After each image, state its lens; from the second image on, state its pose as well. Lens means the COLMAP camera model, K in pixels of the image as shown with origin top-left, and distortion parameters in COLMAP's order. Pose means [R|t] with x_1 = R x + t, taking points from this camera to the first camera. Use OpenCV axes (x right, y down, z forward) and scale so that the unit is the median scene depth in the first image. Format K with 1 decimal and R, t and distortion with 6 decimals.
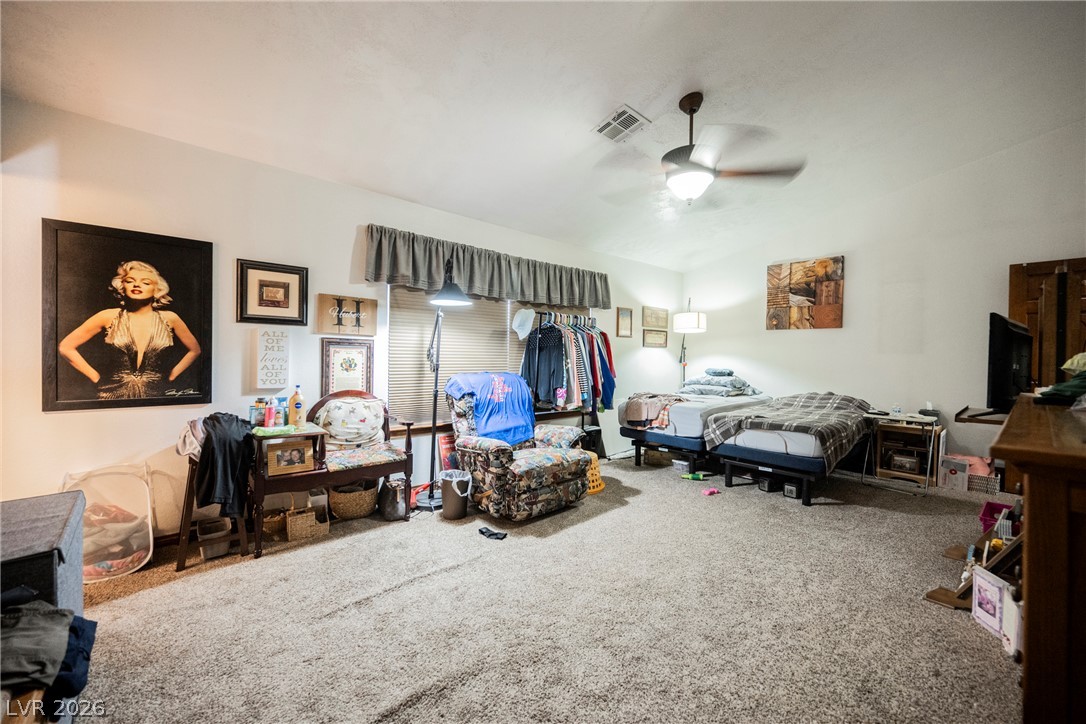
lens RADIAL K [[429.4, 0, 543.0], [0, 429.4, 362.0], [0, 0, 1]] dist [0.000325, -0.000118]
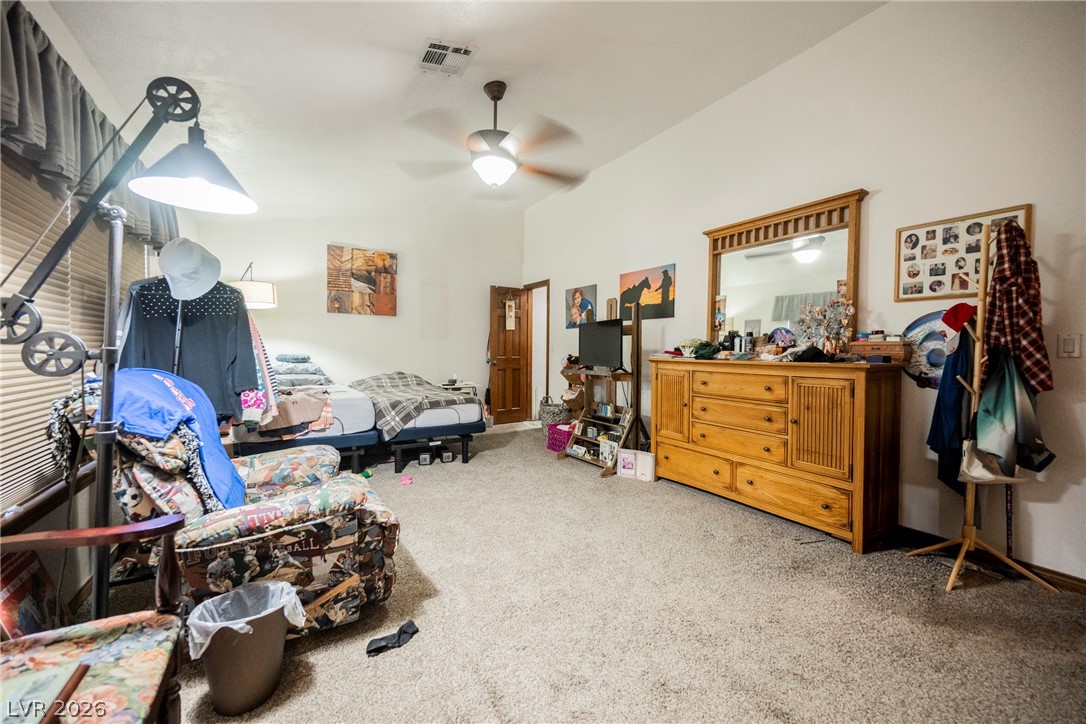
lens RADIAL K [[425.9, 0, 551.5], [0, 425.9, 362.1], [0, 0, 1]] dist [0.001395, 0.000007]
pose [[0.156754, -0.040208, 0.986819, -0.524862], [0.008231, 0.999189, 0.039405, 0.003241], [-0.987603, 0.001946, 0.156958, 0.569296]]
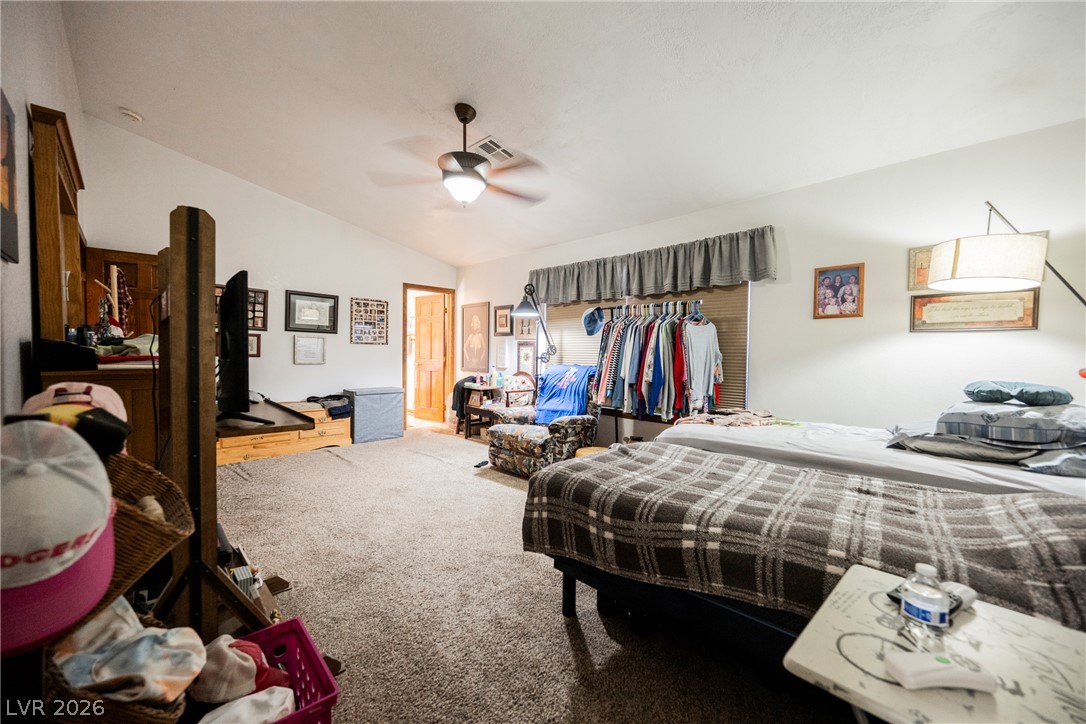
lens RADIAL K [[429.4, 0, 543.0], [0, 429.4, 362.0], [0, 0, 1]] dist [0.000325, -0.000118]
pose [[0.030141, 0.005770, -0.999529, 1.161320], [-0.032813, 0.999450, 0.004780, 0.015114], [0.999007, 0.032653, 0.030314, 0.948596]]
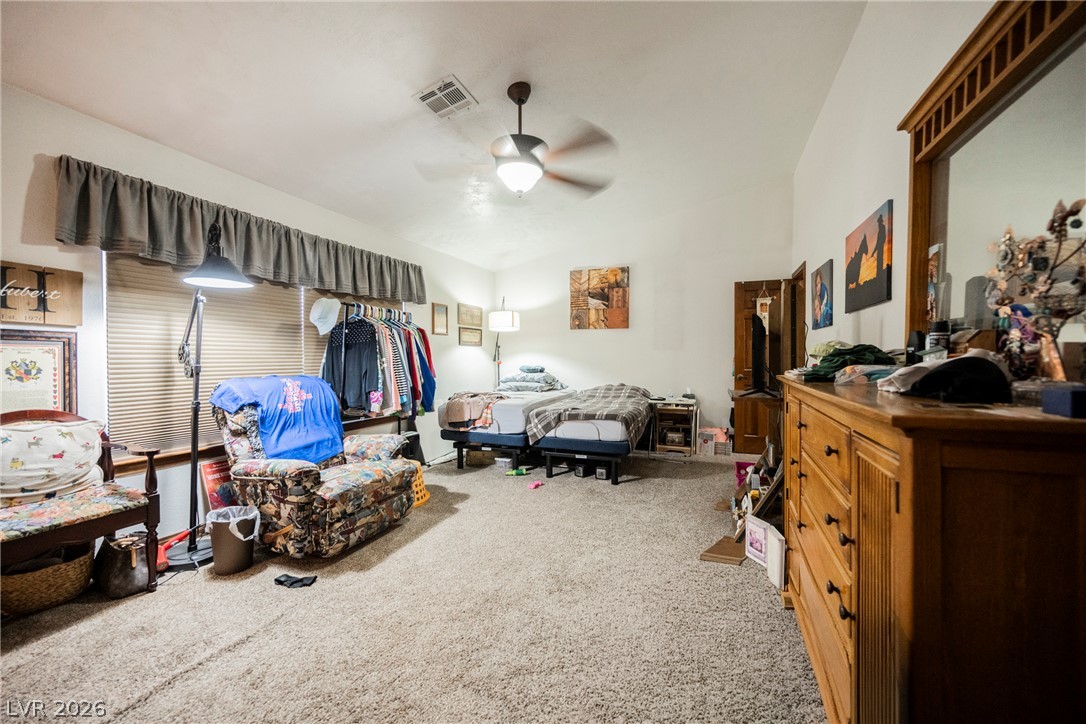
lens RADIAL K [[428.0, 0, 546.2], [0, 428.0, 365.4], [0, 0, 1]] dist [-0.001884, -0.000183]
pose [[0.893591, -0.022838, 0.448301, -0.040908], [0.020578, 0.999739, 0.009912, 0.007916], [-0.448410, 0.000368, 0.893828, 0.081129]]
